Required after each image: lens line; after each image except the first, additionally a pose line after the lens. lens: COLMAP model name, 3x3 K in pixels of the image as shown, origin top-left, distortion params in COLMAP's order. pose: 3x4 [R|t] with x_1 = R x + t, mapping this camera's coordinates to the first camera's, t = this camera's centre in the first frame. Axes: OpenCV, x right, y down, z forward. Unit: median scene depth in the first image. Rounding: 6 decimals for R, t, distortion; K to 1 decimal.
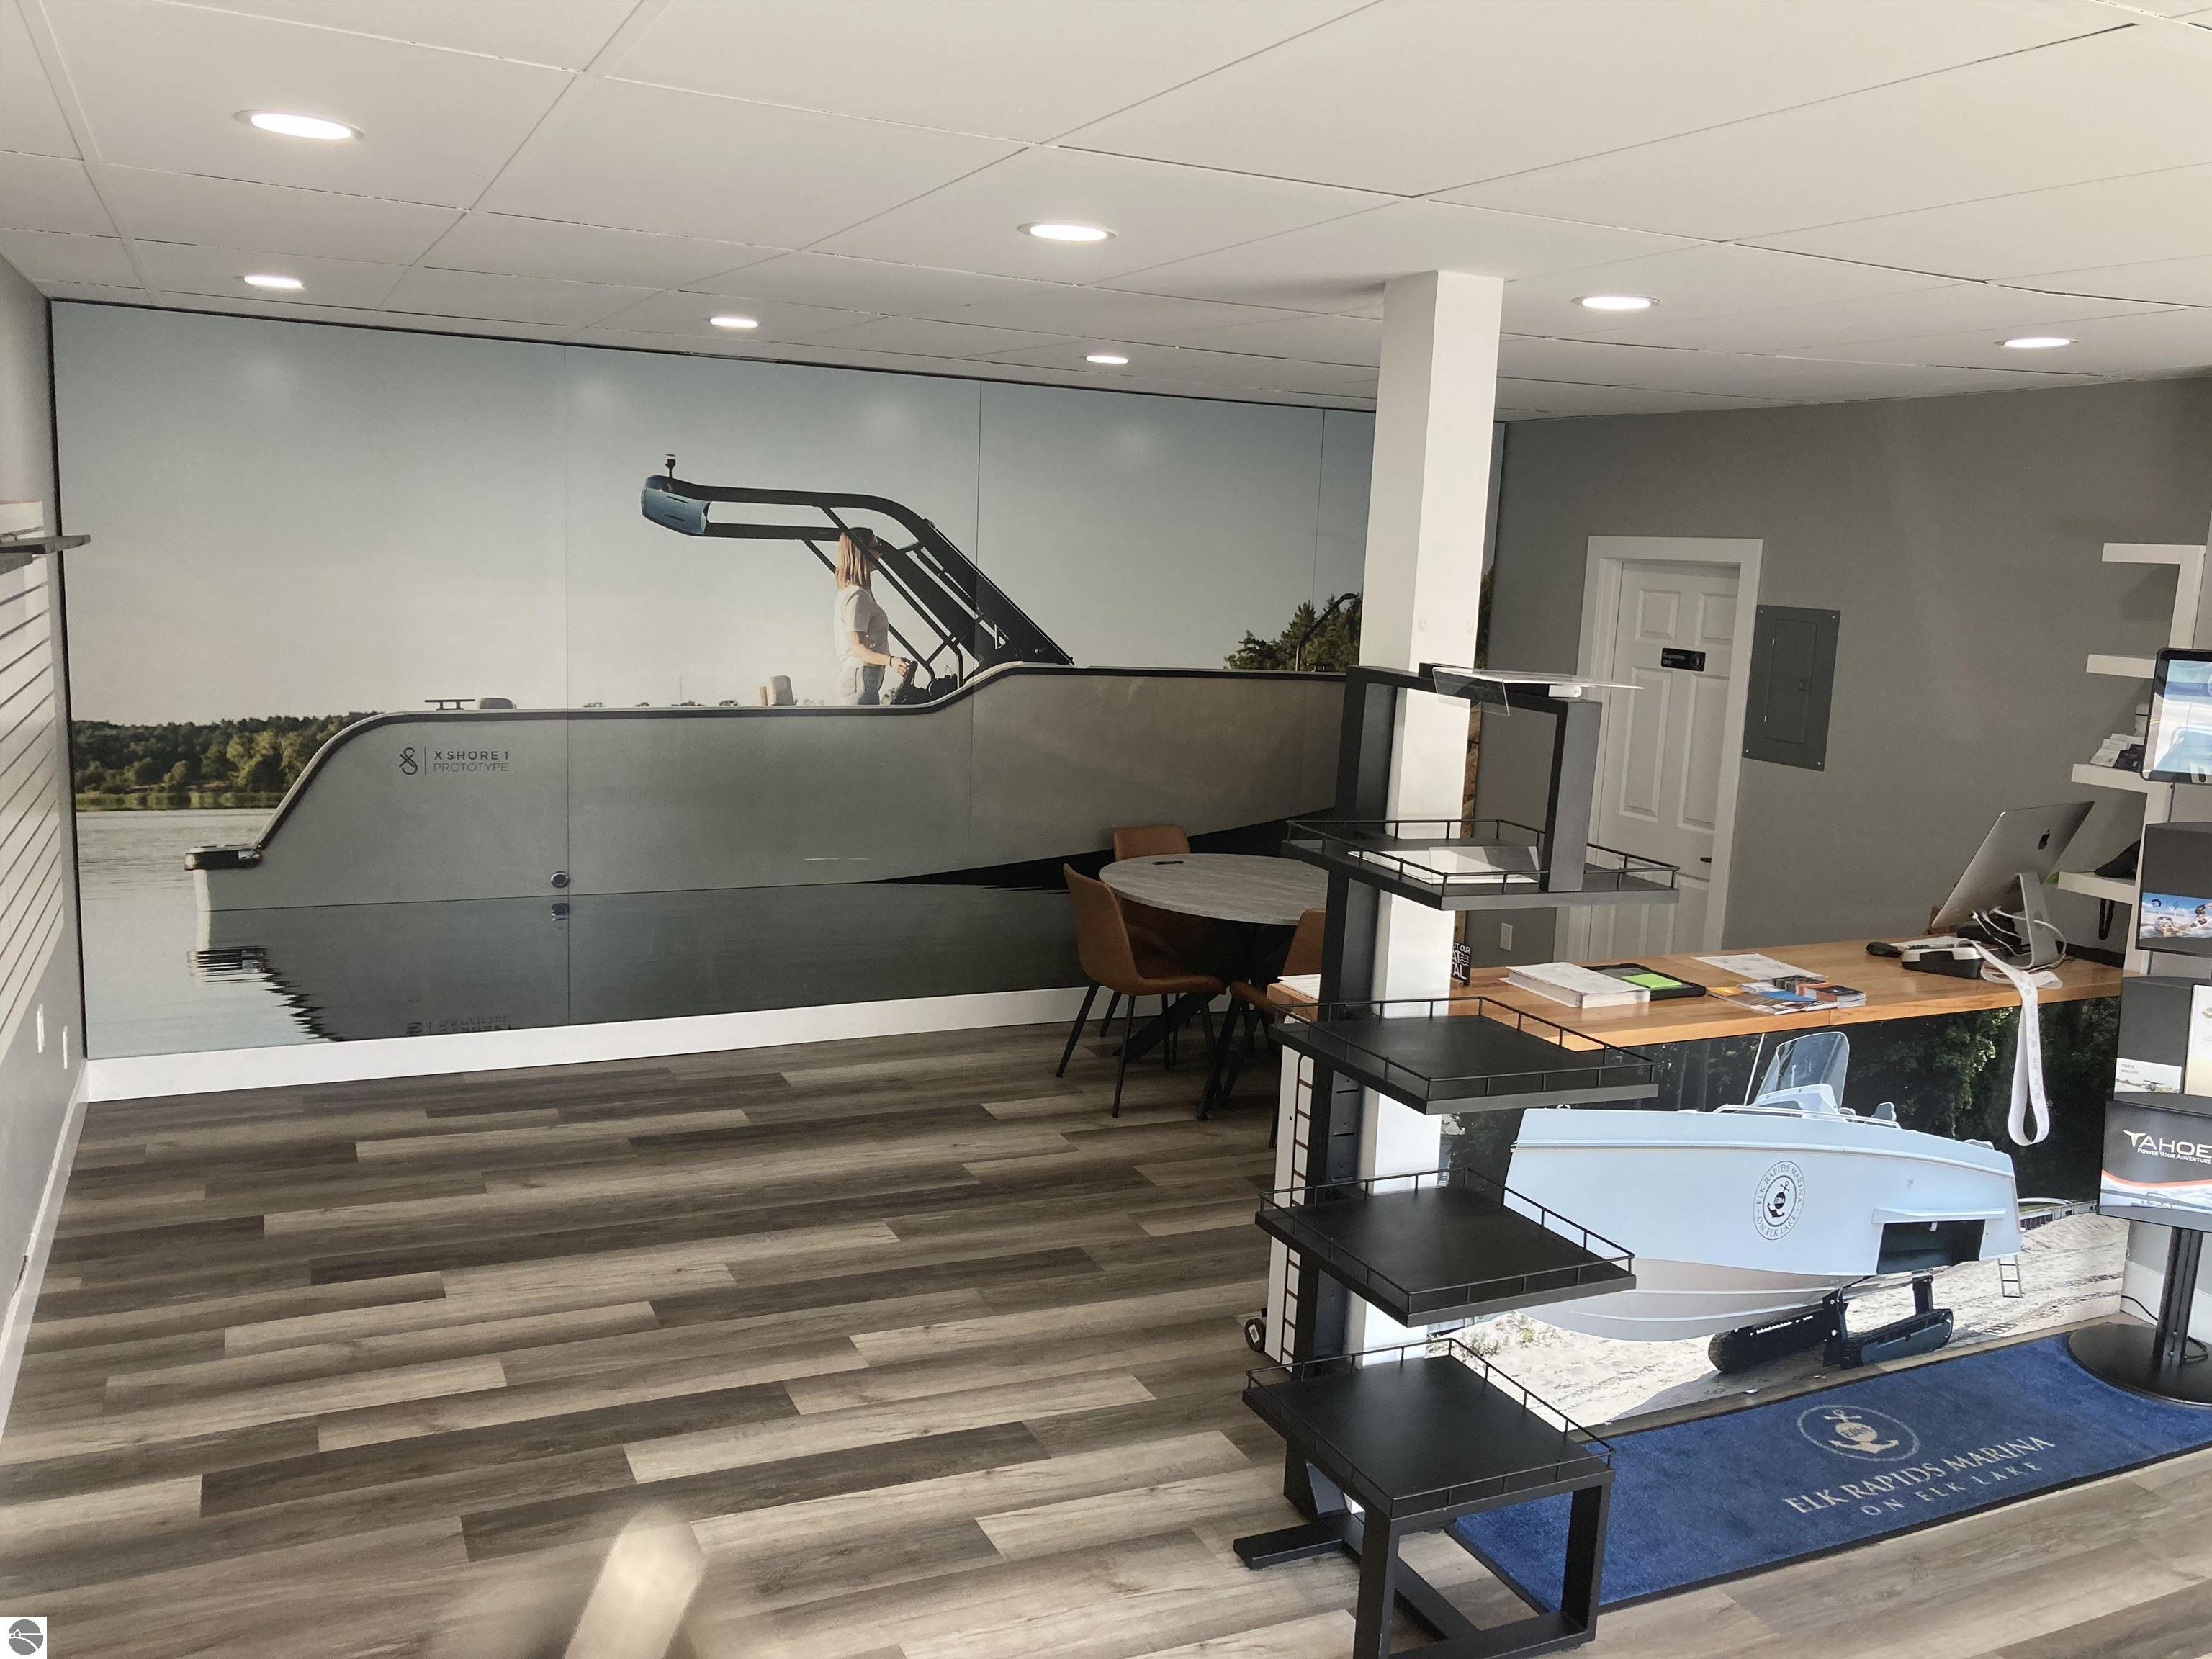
lens RADIAL K [[1935.5, 0, 1106.0], [0, 1935.5, 829.5], [0, 0, 1]] dist [-0.005223, -0.002748]
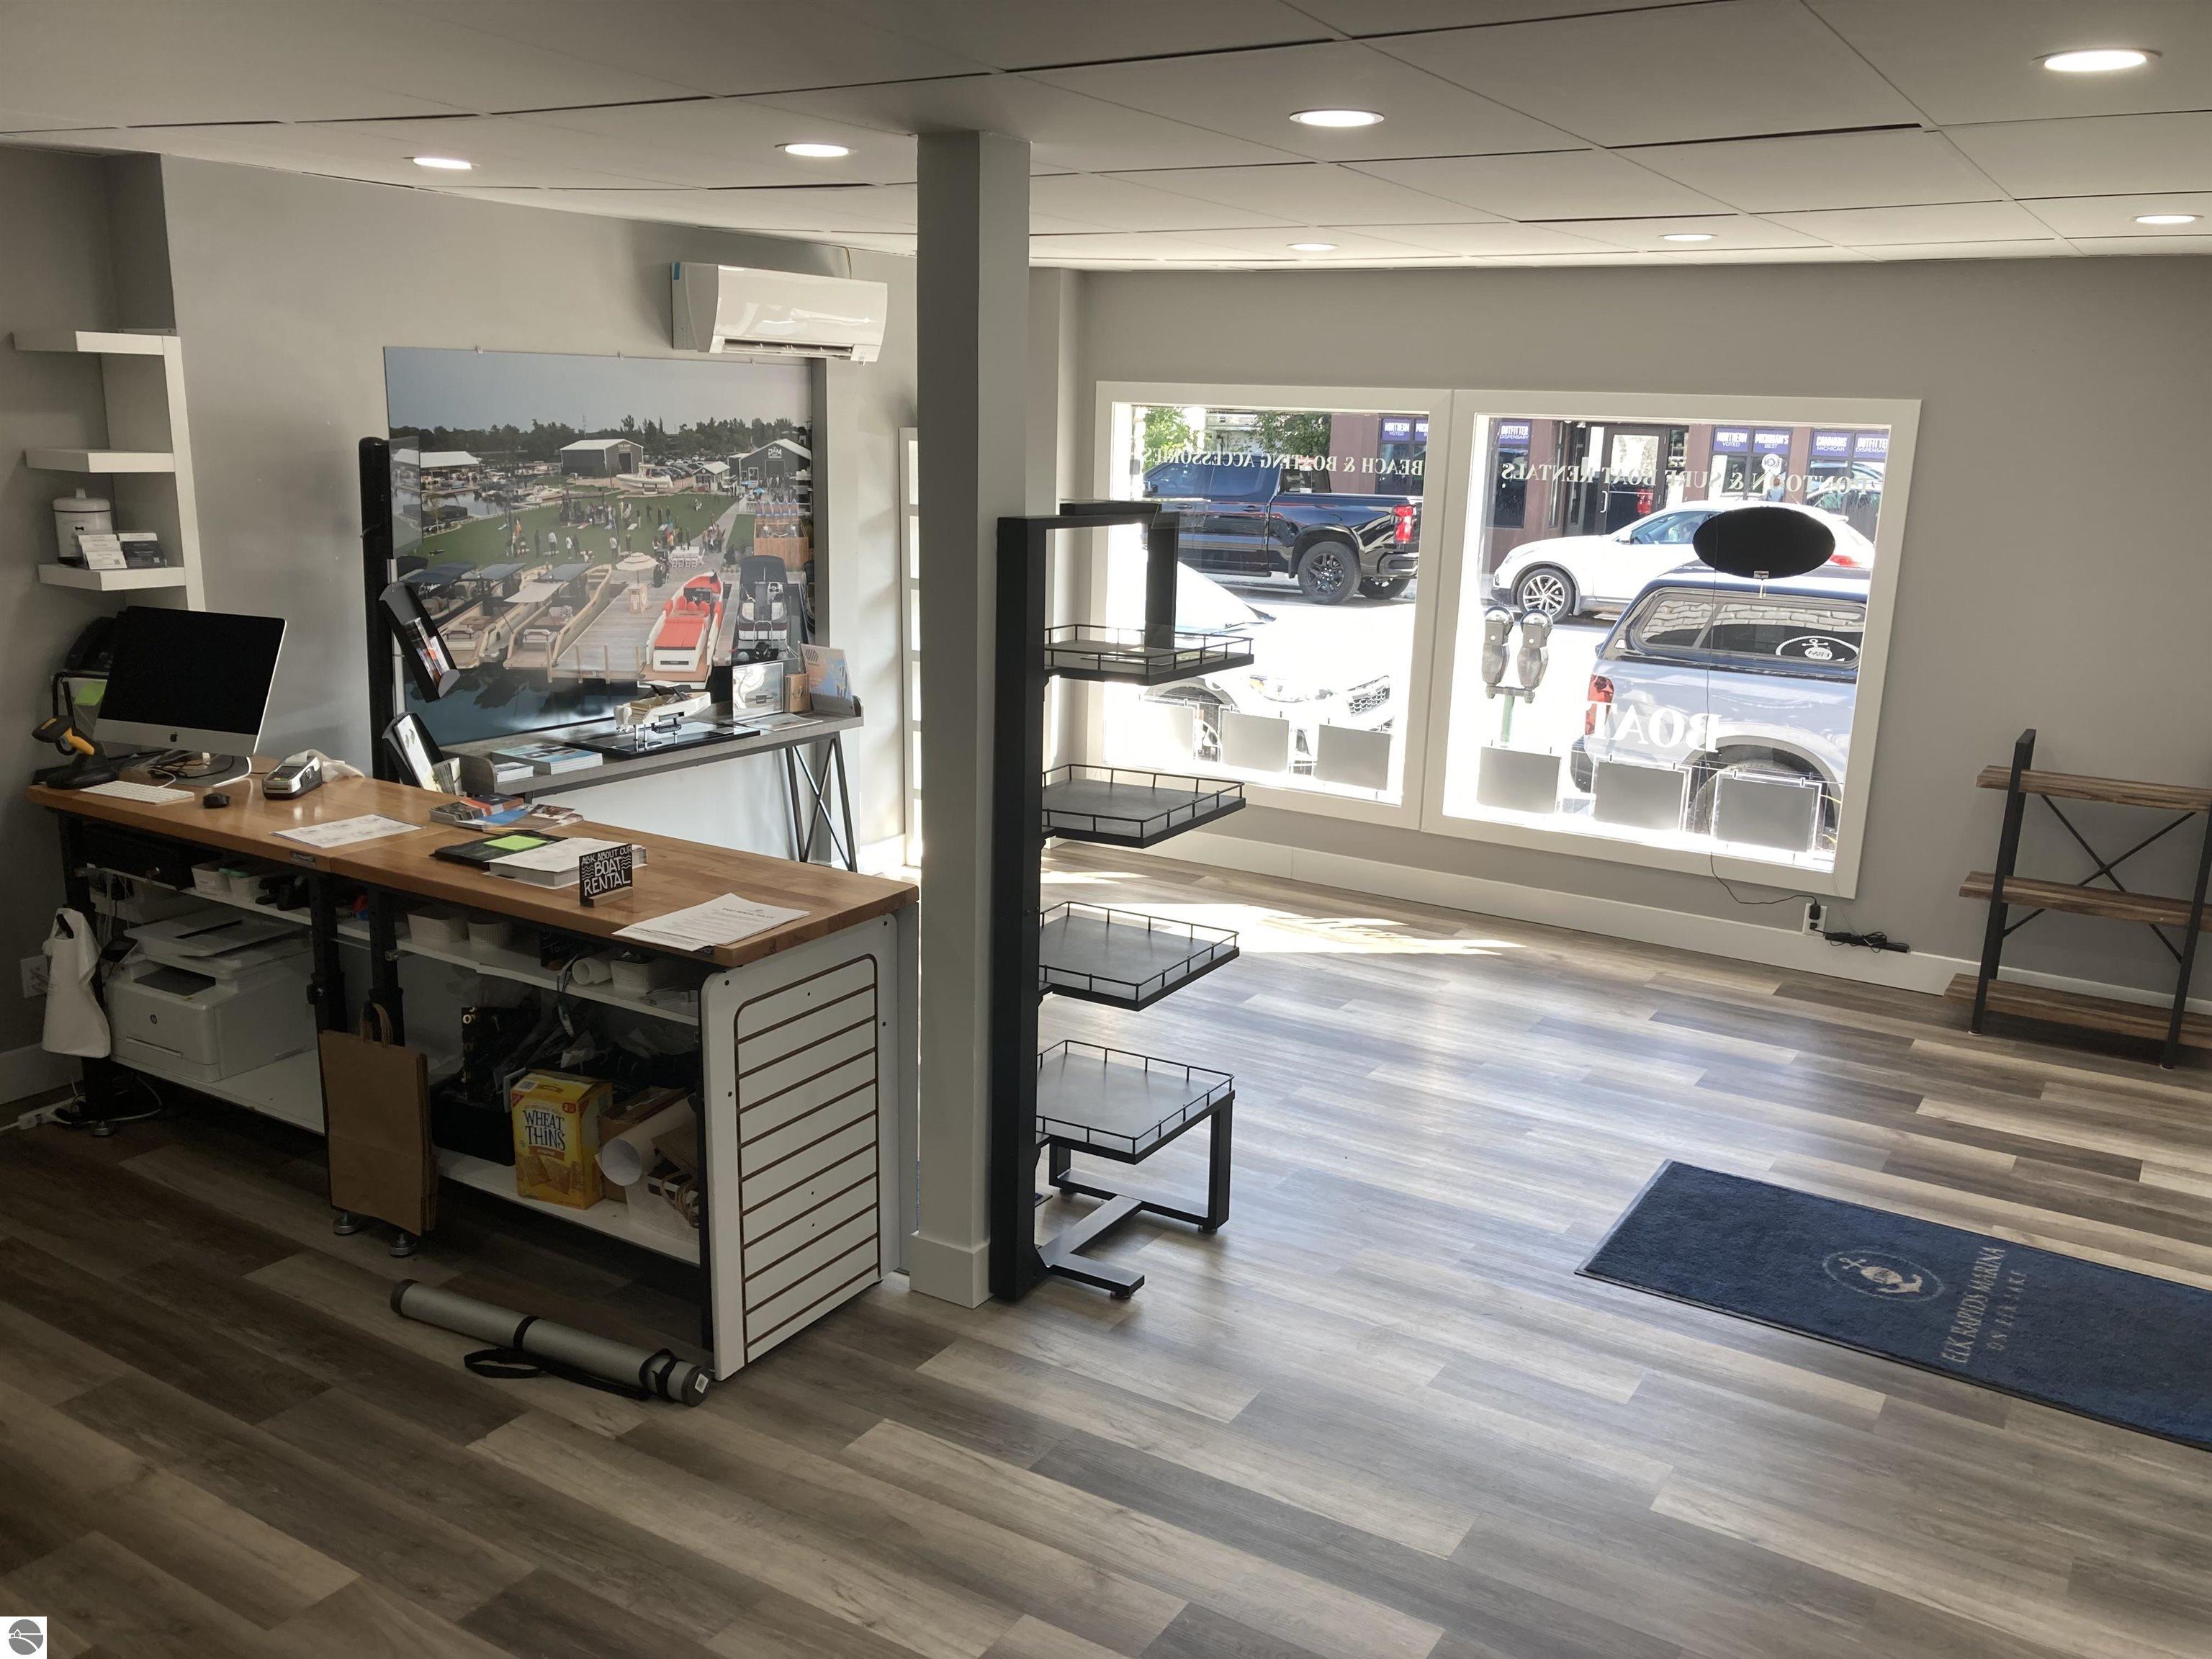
lens RADIAL K [[1809.7, 0, 1106.0], [0, 1809.7, 829.5], [0, 0, 1]] dist [0.010205, 0.004273]
pose [[-0.520634, -0.283135, 0.805465, -0.587049], [0.099304, 0.916926, 0.386504, -0.246538], [-0.847985, 0.281213, -0.449266, 1.163944]]
